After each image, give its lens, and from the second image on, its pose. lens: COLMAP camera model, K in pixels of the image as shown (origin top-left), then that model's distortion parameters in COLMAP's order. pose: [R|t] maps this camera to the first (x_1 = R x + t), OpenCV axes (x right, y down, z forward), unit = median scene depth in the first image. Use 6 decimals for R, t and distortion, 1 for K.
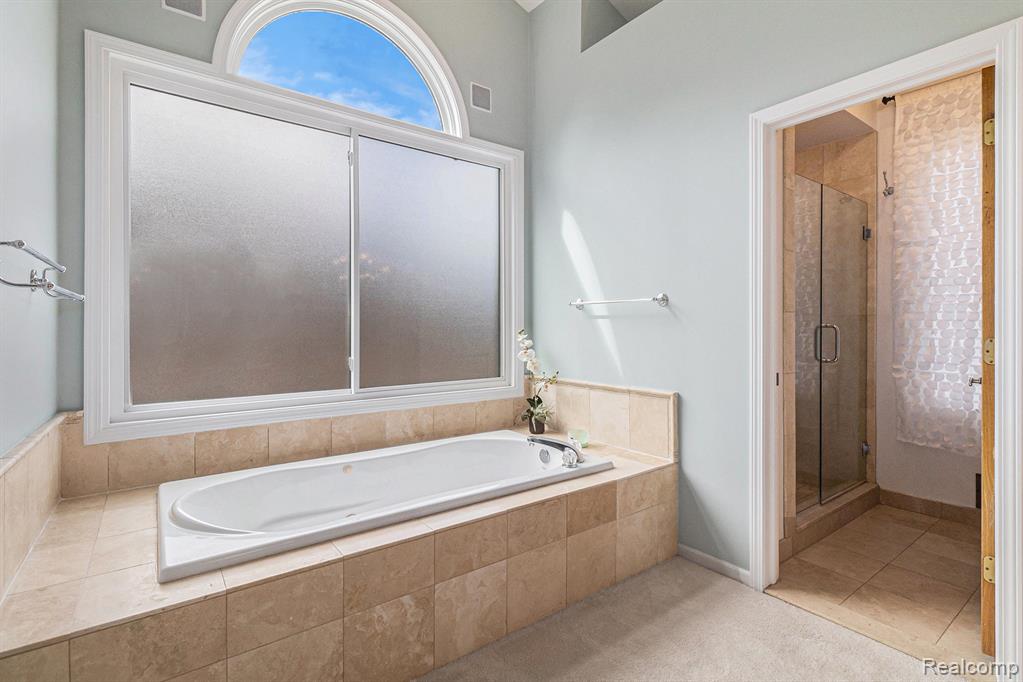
lens RADIAL K [[479.3, 0, 509.9], [0, 479.3, 333.6], [0, 0, 1]] dist [0.010567, 0.001603]
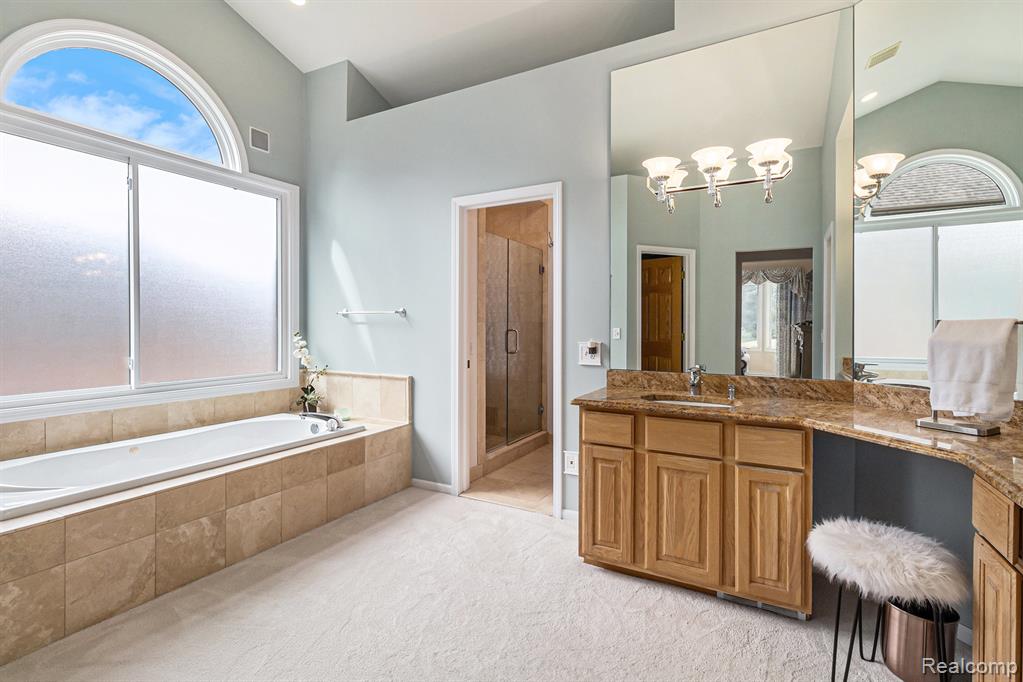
lens RADIAL K [[479.3, 0, 512.5], [0, 479.3, 330.5], [0, 0, 1]] dist [0.010567, 0.001603]
pose [[0.907896, 0.001029, 0.419193, 0.013281], [-0.000434, 0.999999, -0.001513, -0.014591], [-0.419194, 0.001192, 0.907896, -0.468212]]
